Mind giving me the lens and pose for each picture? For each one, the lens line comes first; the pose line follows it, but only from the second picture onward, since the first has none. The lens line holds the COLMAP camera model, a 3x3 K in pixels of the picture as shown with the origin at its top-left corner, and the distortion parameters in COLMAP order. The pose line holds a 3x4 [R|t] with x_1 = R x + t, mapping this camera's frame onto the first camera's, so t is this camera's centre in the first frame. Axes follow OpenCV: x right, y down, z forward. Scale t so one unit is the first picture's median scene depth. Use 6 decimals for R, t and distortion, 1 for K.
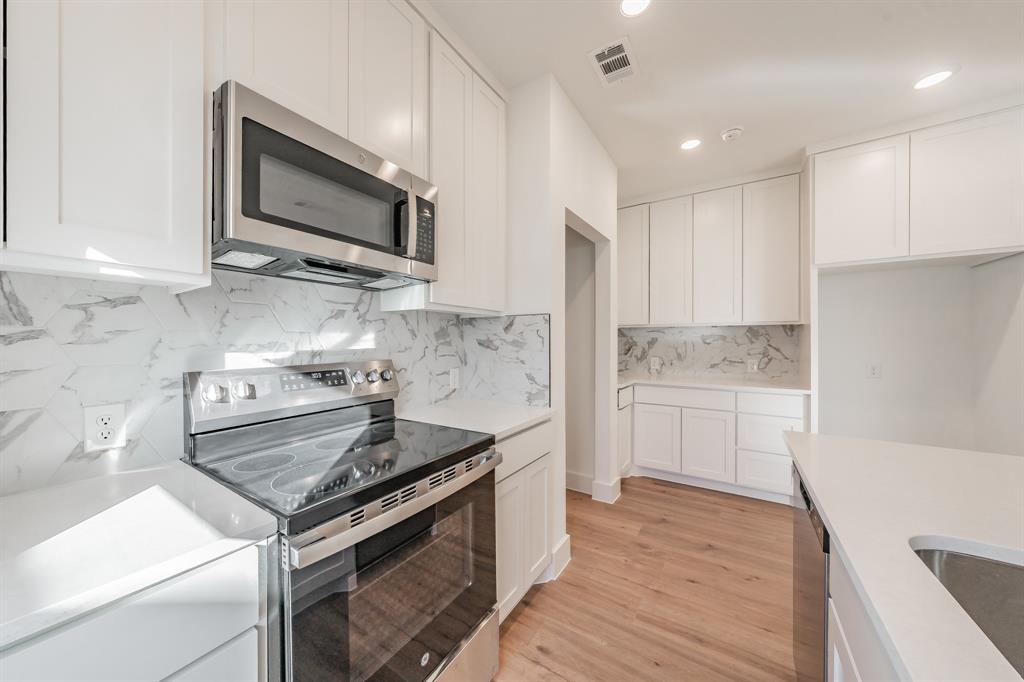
lens RADIAL K [[351.9, 0, 507.6], [0, 351.9, 341.4], [0, 0, 1]] dist [-0.000300, -0.000004]
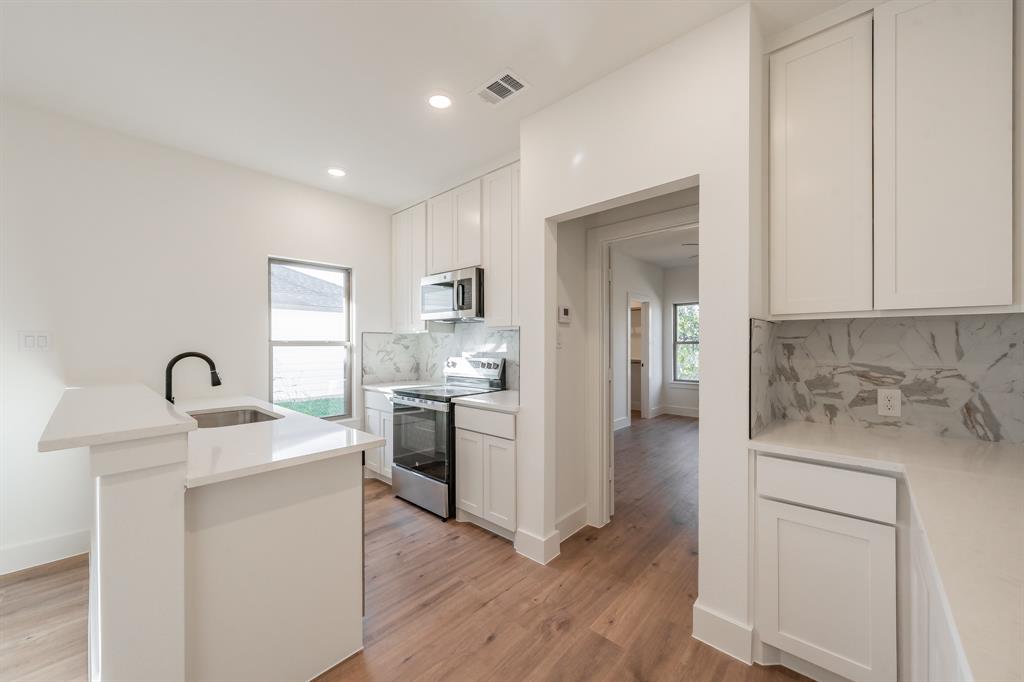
lens RADIAL K [[384.5, 0, 512.0], [0, 384.5, 341.0], [0, 0, 1]] dist [0.000067, 0.000007]
pose [[-0.154013, -0.007226, -0.988042, 1.655445], [0.000474, 0.999973, -0.007387, -0.023167], [0.988069, -0.001606, -0.154005, 1.384346]]
